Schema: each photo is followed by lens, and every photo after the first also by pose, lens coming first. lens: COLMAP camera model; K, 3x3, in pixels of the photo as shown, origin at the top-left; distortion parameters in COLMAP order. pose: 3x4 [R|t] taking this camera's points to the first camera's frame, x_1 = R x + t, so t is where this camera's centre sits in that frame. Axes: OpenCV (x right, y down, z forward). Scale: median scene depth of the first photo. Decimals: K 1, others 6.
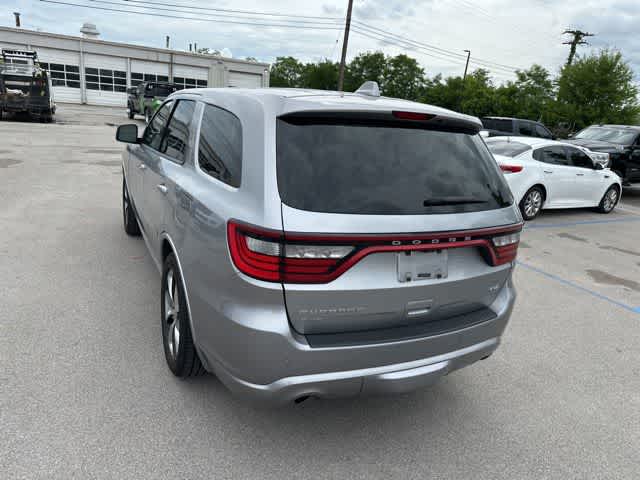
lens RADIAL K [[451.6, 0, 321.1], [0, 451.6, 239.4], [0, 0, 1]] dist [0.020707, -0.028220]
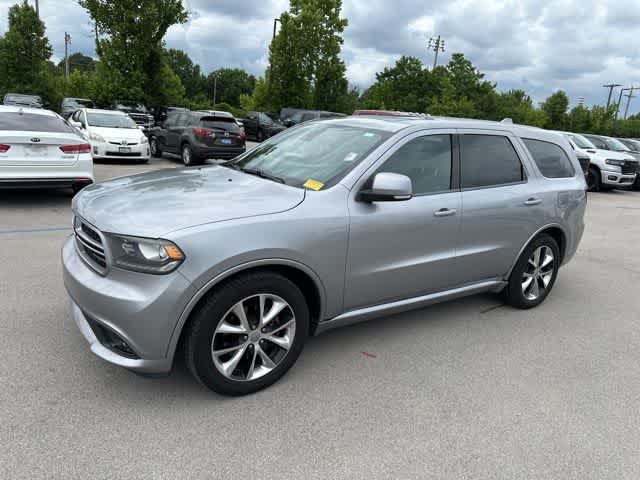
lens RADIAL K [[449.9, 0, 326.7], [0, 449.9, 241.4], [0, 0, 1]] dist [0.022440, -0.021410]
pose [[-0.115511, -0.355002, 0.927702, -0.121740], [0.194171, 0.907865, 0.371589, -0.048642], [-0.974143, 0.223056, -0.035938, 0.127477]]
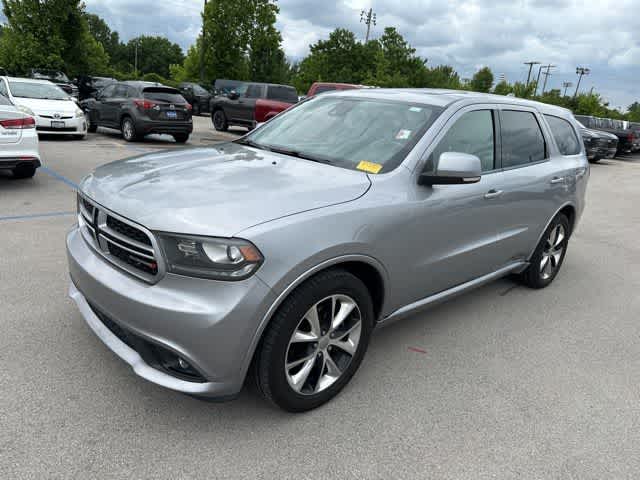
lens RADIAL K [[451.6, 0, 321.1], [0, 451.6, 239.4], [0, 0, 1]] dist [0.020707, -0.028220]
pose [[-0.245637, -0.394258, 0.885564, -0.109464], [0.165275, 0.883143, 0.439025, -0.050757], [-0.955168, 0.254202, -0.151772, 0.145020]]
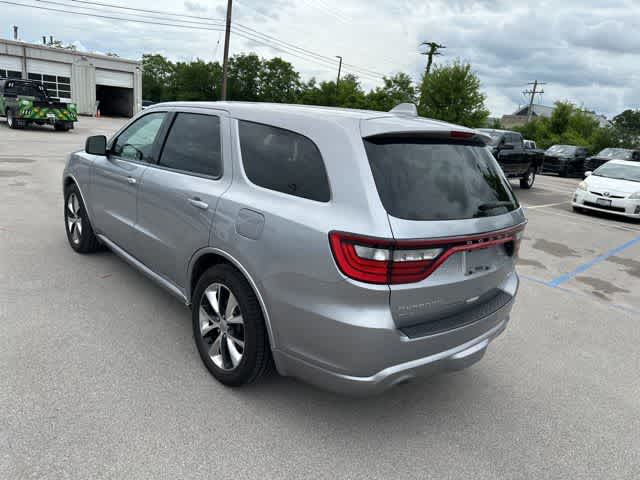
lens RADIAL K [[449.0, 0, 320.0], [0, 449.0, 240.0], [0, 0, 1]] dist [0.025250, -0.025435]
pose [[0.964317, -0.064086, 0.256878, -0.026222], [0.064099, 0.997909, 0.008330, -0.001772], [-0.256874, 0.008433, 0.966408, -0.002633]]
